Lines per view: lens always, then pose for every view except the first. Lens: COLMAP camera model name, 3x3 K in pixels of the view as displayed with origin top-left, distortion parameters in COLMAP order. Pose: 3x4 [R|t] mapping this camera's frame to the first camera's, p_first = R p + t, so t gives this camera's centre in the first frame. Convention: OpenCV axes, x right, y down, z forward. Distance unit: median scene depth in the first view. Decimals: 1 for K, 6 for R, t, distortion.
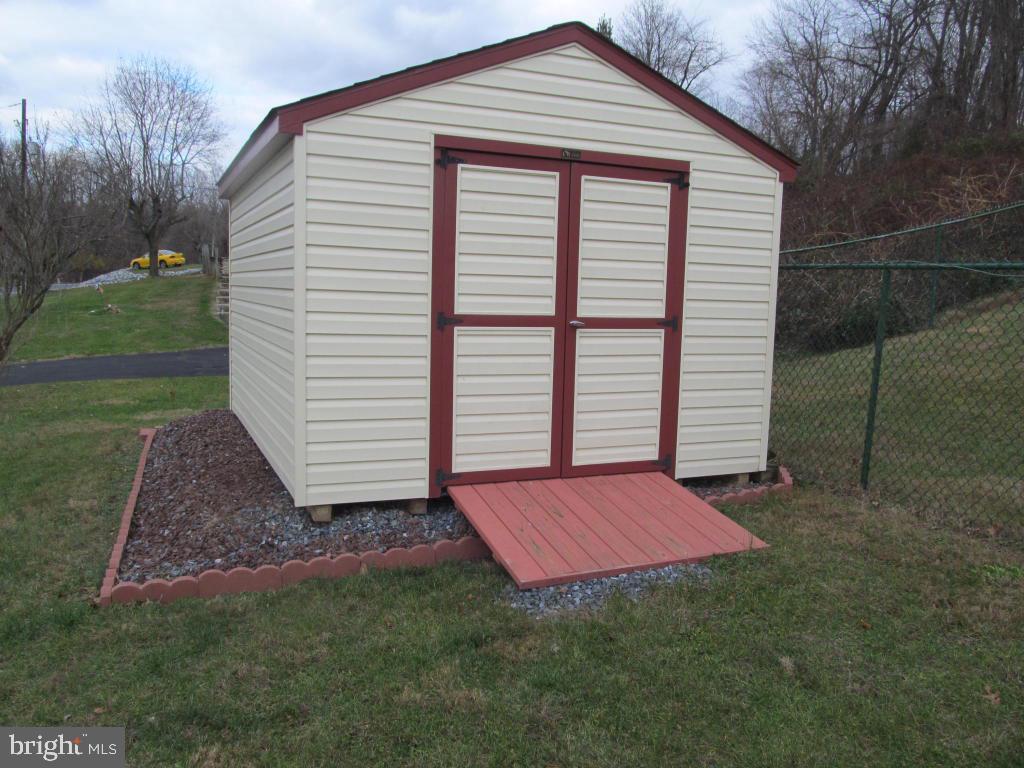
lens RADIAL K [[852.1, 0, 512.0], [0, 852.1, 384.0], [0, 0, 1]] dist [-0.061900, 0.008414]
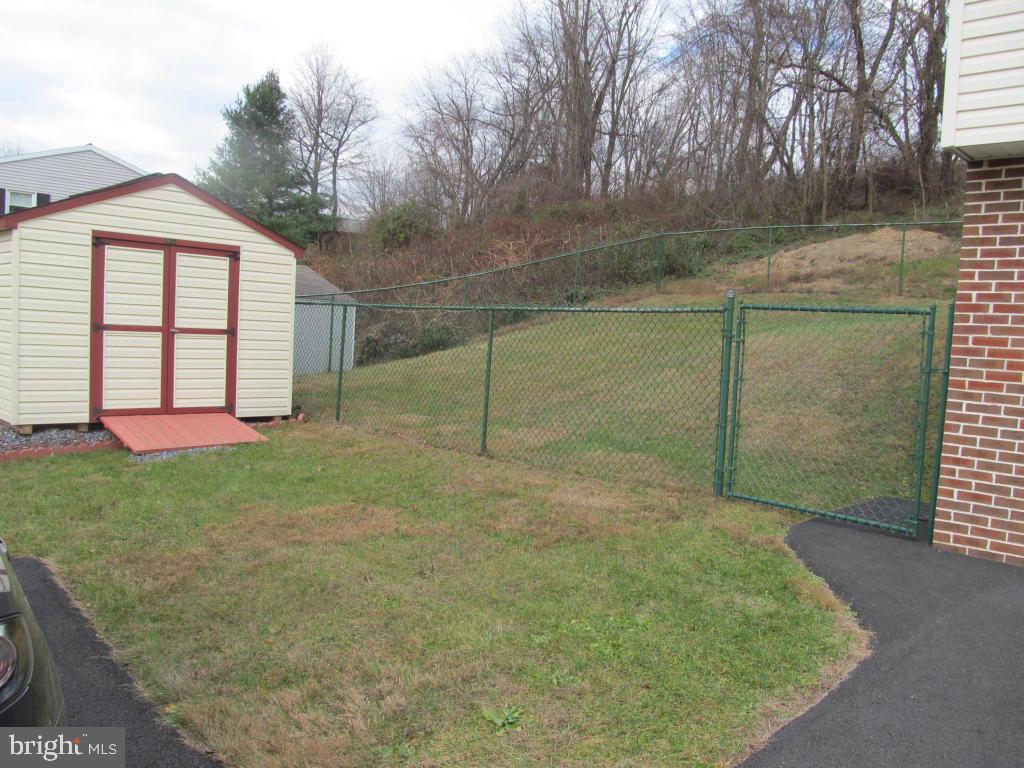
lens RADIAL K [[841.0, 0, 500.1], [0, 841.0, 394.5], [0, 0, 1]] dist [-0.053201, 0.004505]
pose [[0.938183, -0.006379, 0.346081, 0.112284], [0.013774, 0.999726, -0.018912, 0.114120], [-0.345865, 0.022509, 0.938014, -0.972989]]
